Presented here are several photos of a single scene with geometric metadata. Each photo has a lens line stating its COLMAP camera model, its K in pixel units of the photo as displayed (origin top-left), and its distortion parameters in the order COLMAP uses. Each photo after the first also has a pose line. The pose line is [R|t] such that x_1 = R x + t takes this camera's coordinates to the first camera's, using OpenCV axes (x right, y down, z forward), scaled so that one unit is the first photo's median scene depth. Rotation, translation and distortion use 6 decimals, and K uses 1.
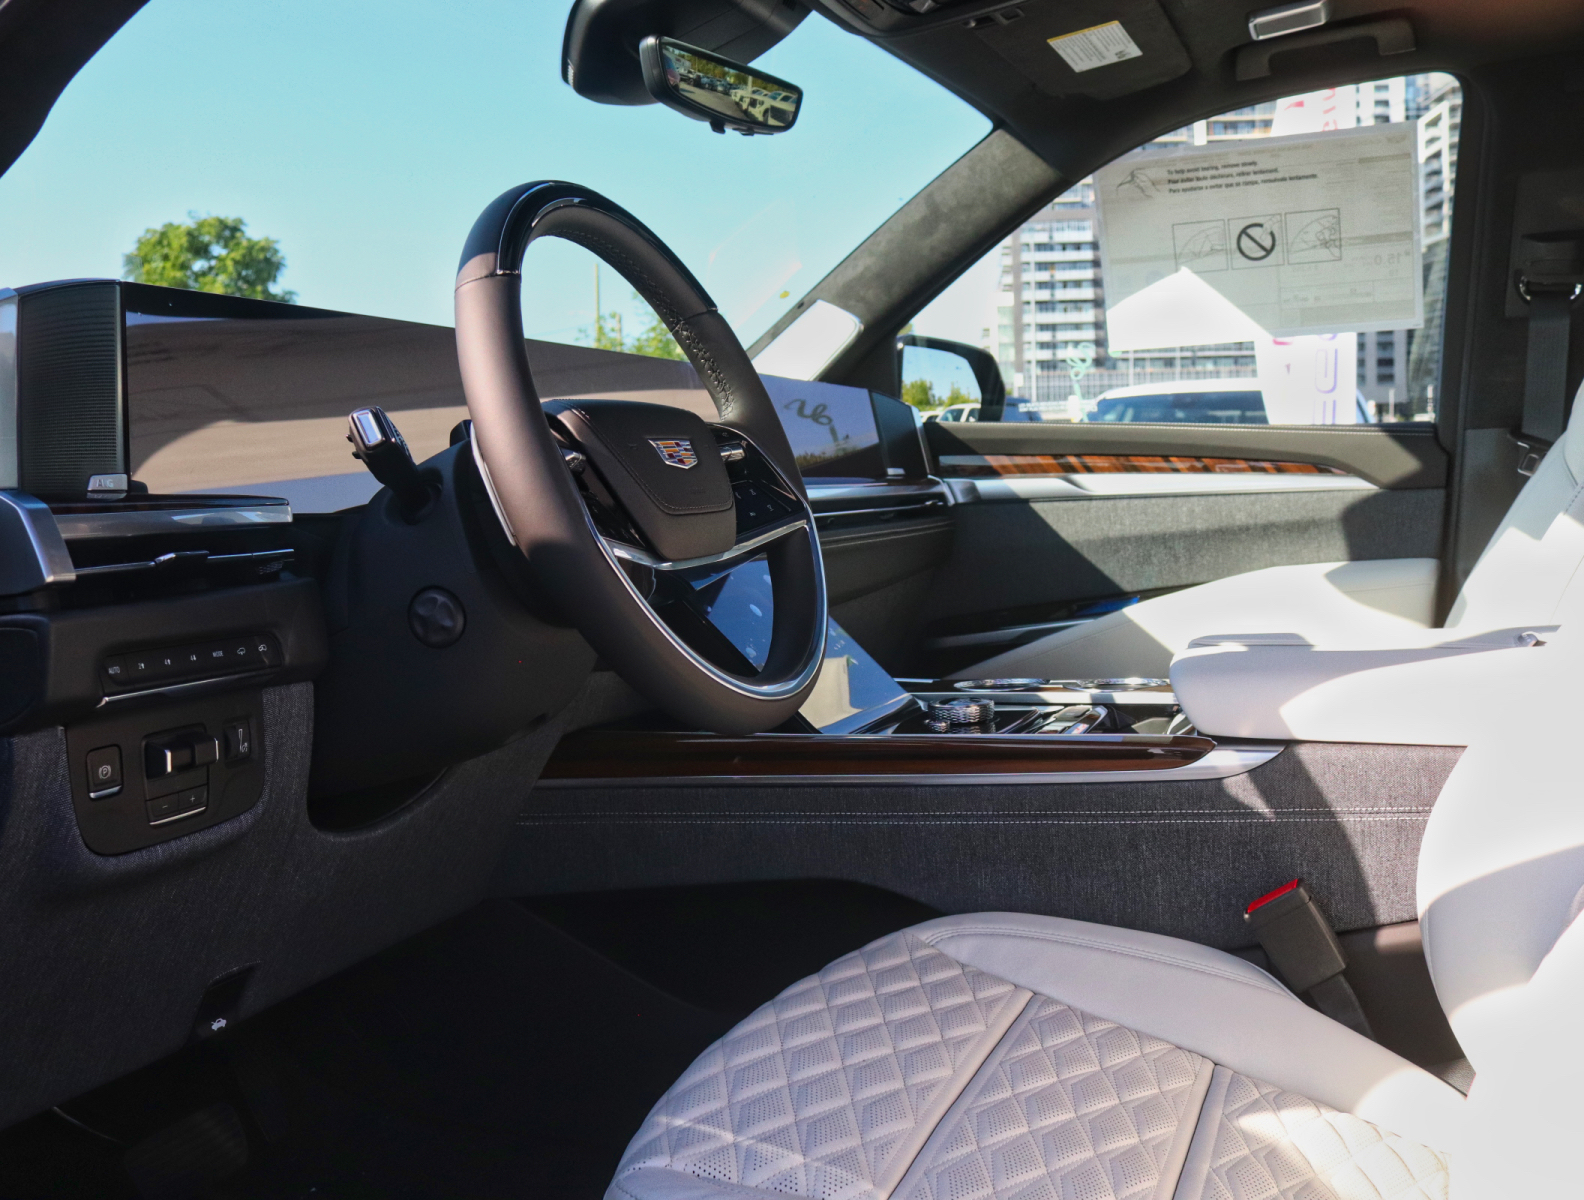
lens RADIAL K [[1483.3, 0, 766.1], [0, 1483.3, 592.7], [0, 0, 1]] dist [-0.154976, 0.117392]
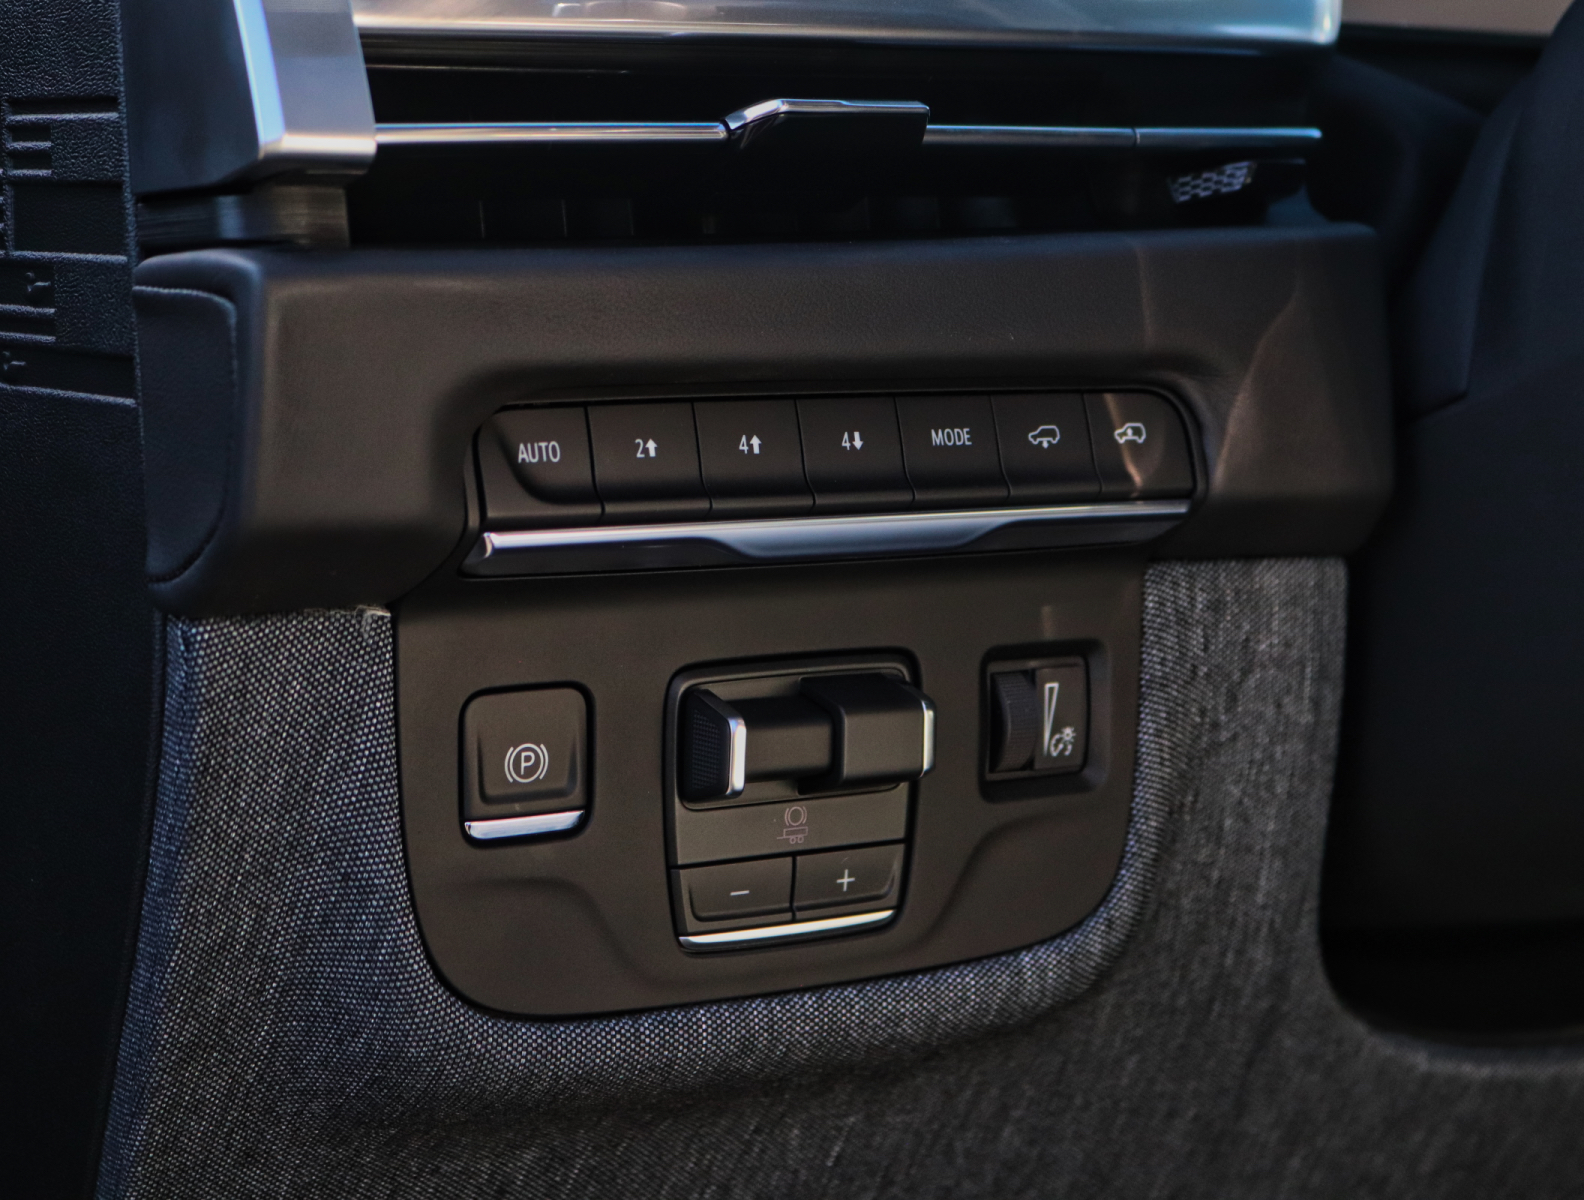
lens RADIAL K [[3815.5, 0, 792.0], [0, 3815.5, 600.0], [0, 0, 1]] dist [-0.044757, 0.036509]
pose [[0.798982, 0.112064, -0.590821, 0.055753], [-0.072281, 0.993256, 0.090649, 0.003085], [0.596995, -0.029721, 0.801694, 0.203174]]
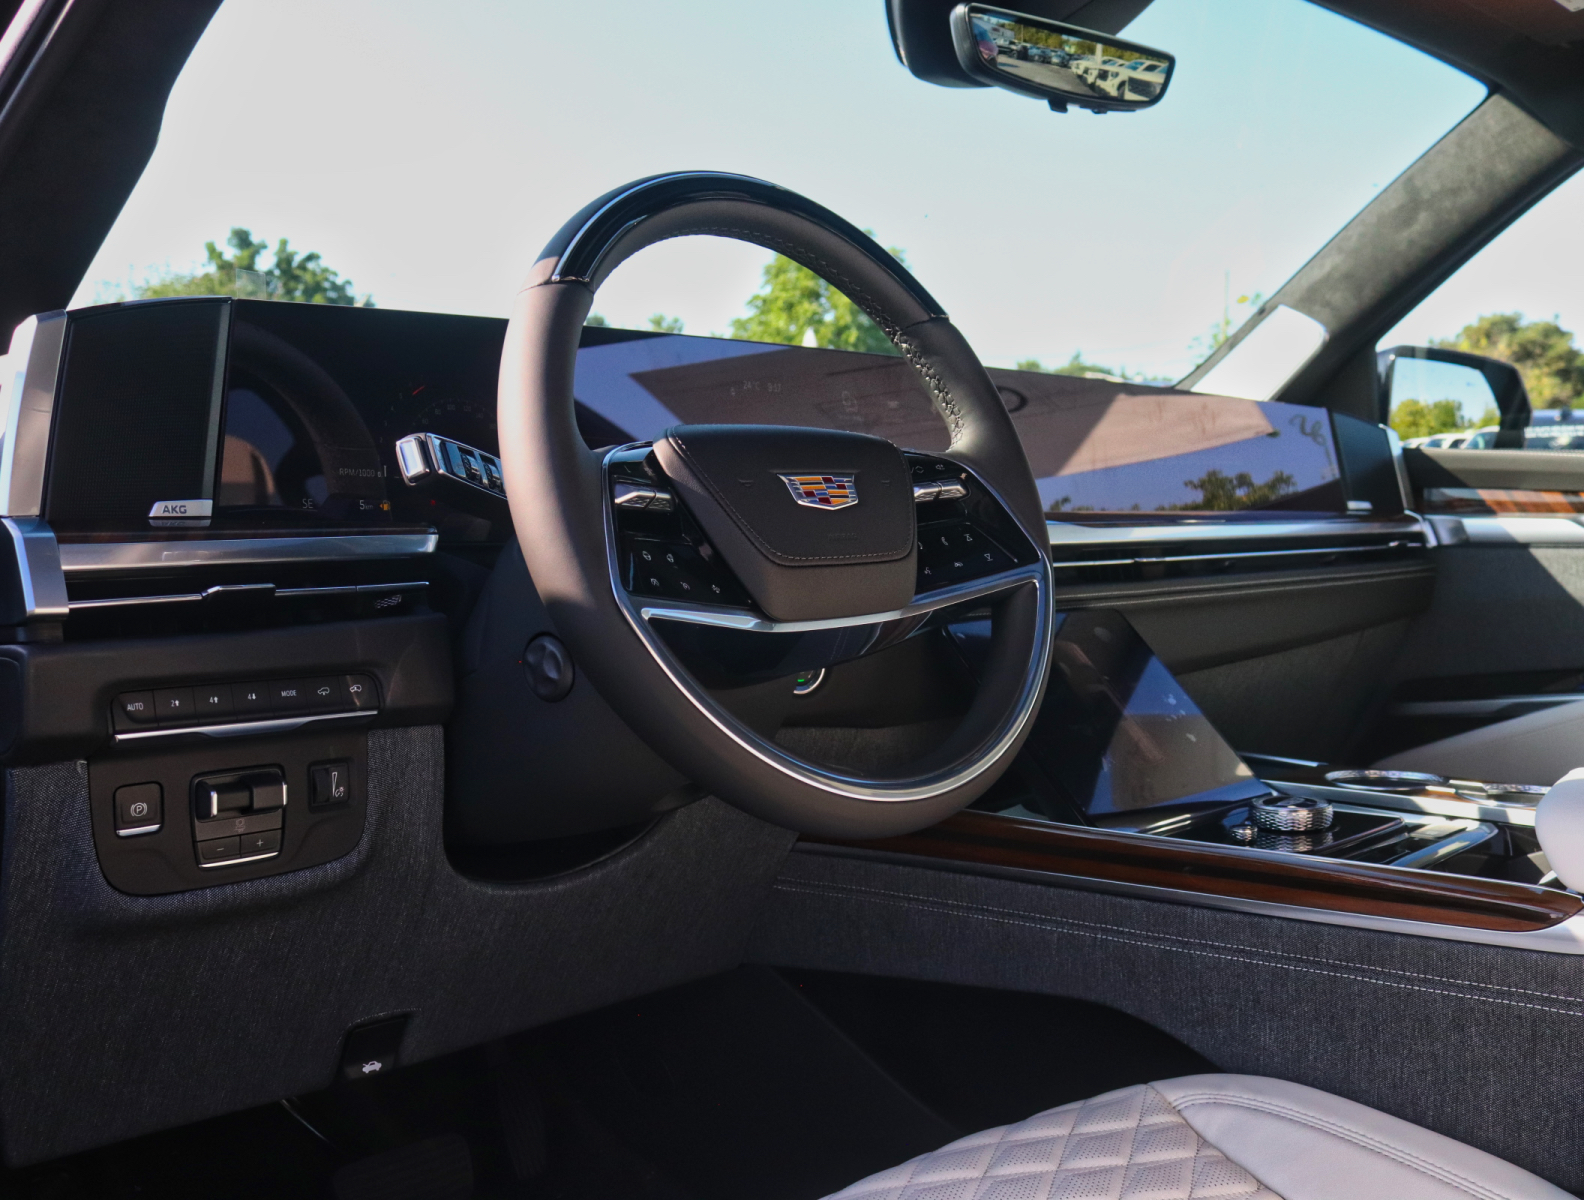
lens RADIAL K [[1483.3, 0, 766.1], [0, 1483.3, 592.7], [0, 0, 1]] dist [-0.154976, 0.117392]
pose [[0.917038, 0.052675, -0.395307, 0.177328], [-0.054958, 0.998473, 0.005553, -0.028953], [0.394996, 0.016633, 0.918532, 0.162135]]
